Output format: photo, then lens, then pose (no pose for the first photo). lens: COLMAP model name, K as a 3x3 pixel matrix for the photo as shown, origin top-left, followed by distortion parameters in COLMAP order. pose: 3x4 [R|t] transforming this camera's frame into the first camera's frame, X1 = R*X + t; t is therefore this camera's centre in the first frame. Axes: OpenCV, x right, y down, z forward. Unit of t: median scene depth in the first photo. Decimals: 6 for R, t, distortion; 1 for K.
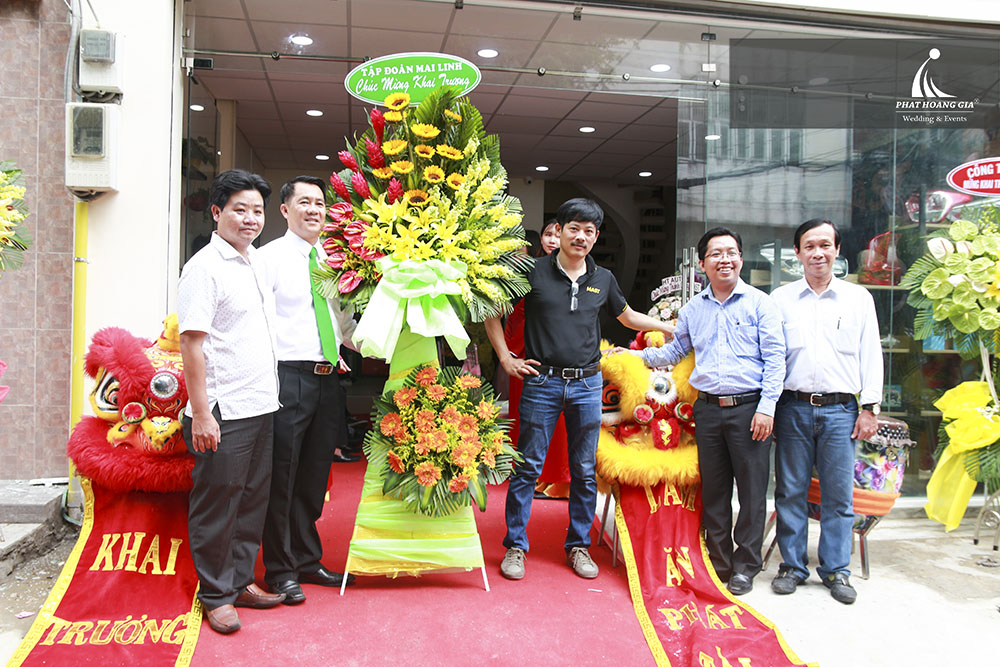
lens RADIAL K [[848.0, 0, 499.3], [0, 848.0, 335.3], [0, 0, 1]] dist [-0.033753, -0.000746]
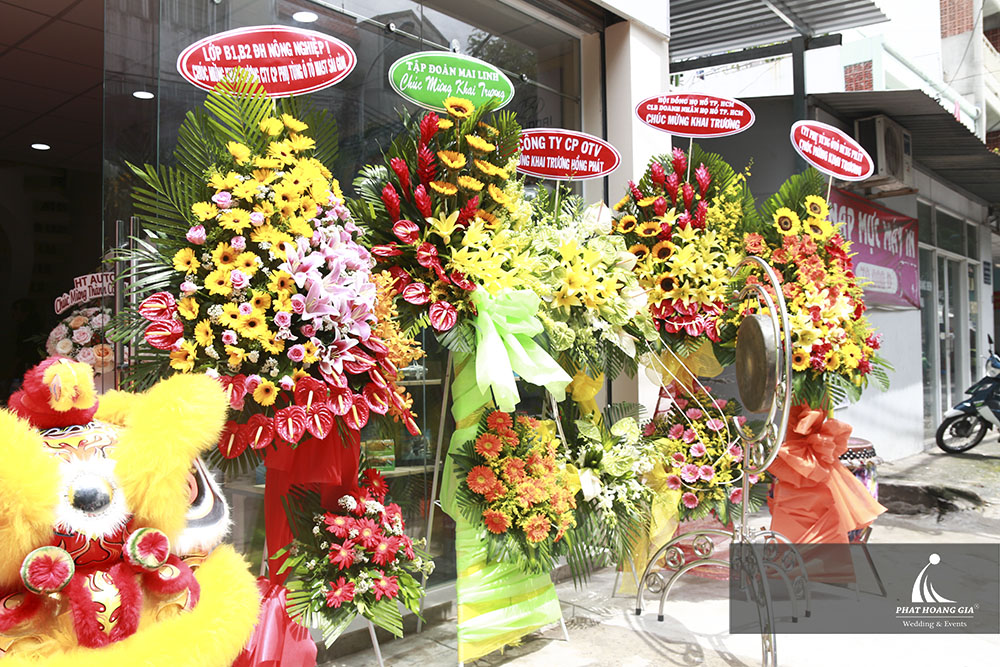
lens RADIAL K [[848.0, 0, 500.4], [0, 848.0, 341.2], [0, 0, 1]] dist [-0.033753, -0.000746]
pose [[0.783845, -0.011816, 0.620844, 0.090584], [0.028893, 0.999430, -0.017457, -0.004365], [-0.620284, 0.031622, 0.783740, 0.535248]]
